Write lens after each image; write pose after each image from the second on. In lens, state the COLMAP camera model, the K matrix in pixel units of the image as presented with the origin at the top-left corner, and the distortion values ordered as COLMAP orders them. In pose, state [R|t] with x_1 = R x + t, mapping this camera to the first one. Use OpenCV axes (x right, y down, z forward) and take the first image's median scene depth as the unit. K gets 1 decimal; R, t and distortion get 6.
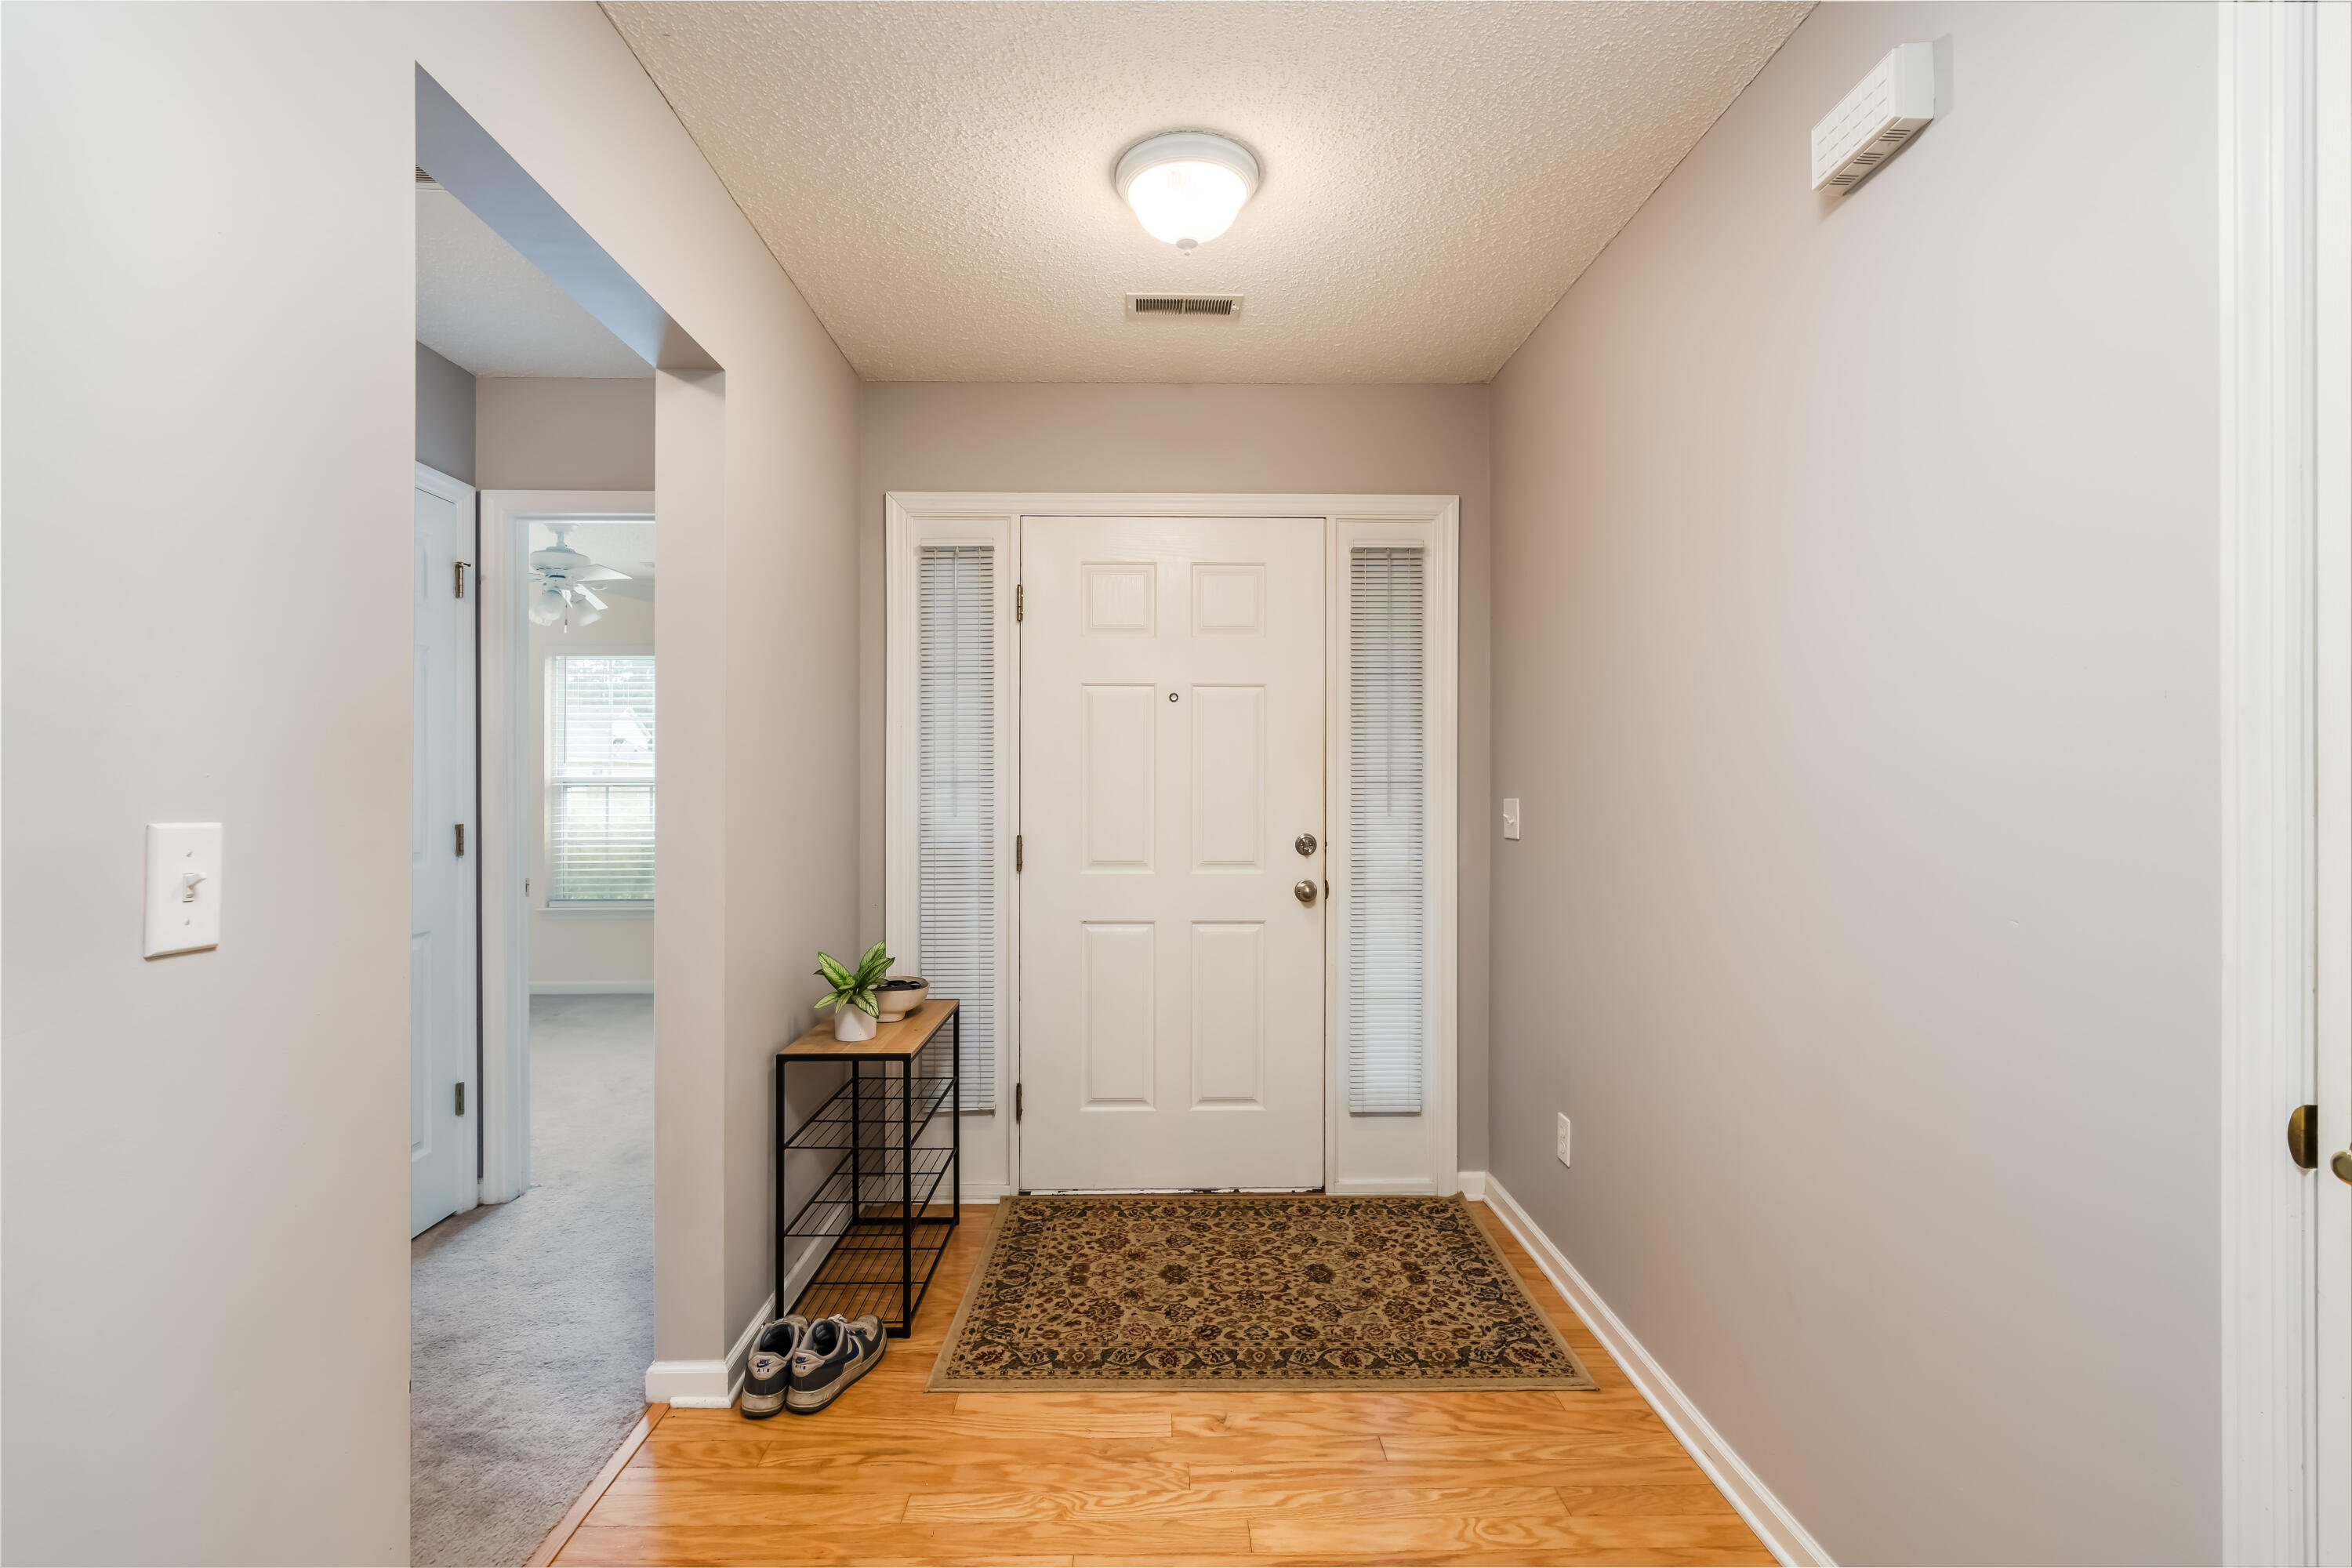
lens RADIAL K [[1063.0, 0, 1172.2], [0, 1063.0, 784.6], [0, 0, 1]] dist [0.000480, 0.000621]
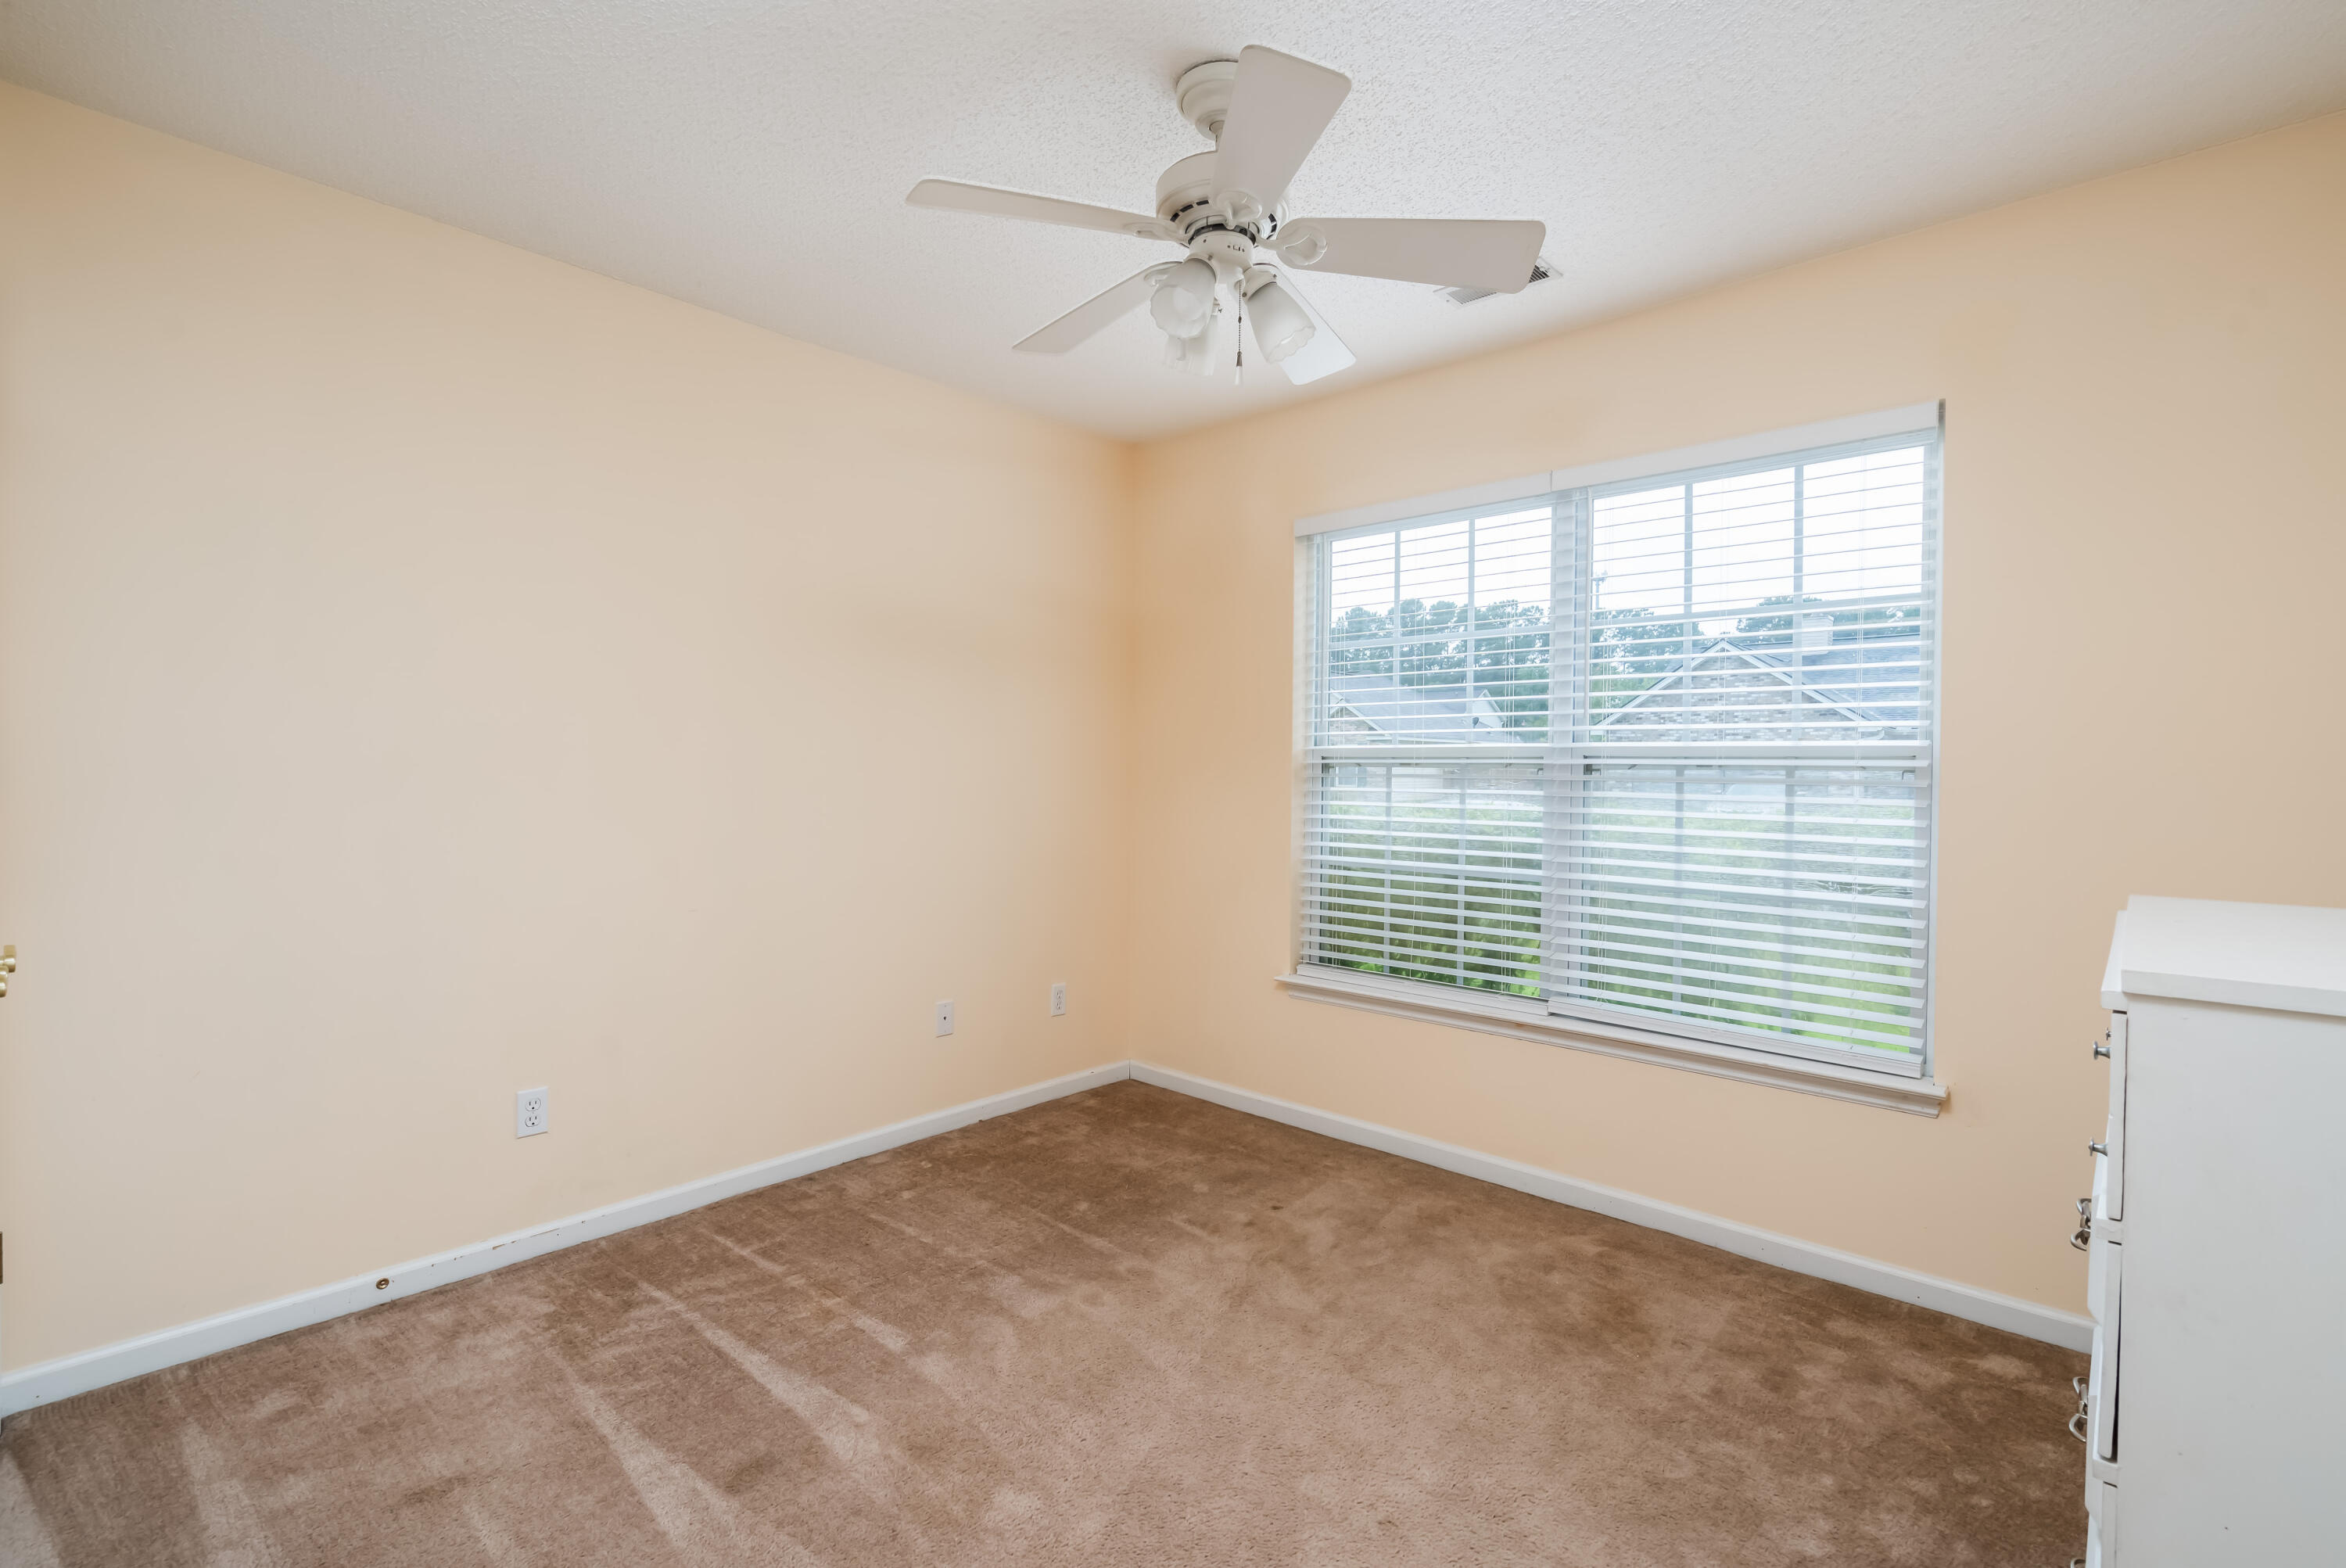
lens RADIAL K [[1060.3, 0, 1170.7], [0, 1060.3, 781.2], [0, 0, 1]] dist [0.000480, 0.000621]
pose [[0.726002, 0.018418, -0.687446, -0.237231], [-0.005570, 0.999766, 0.020903, -0.001372], [0.687670, -0.011347, 0.725935, 0.526773]]
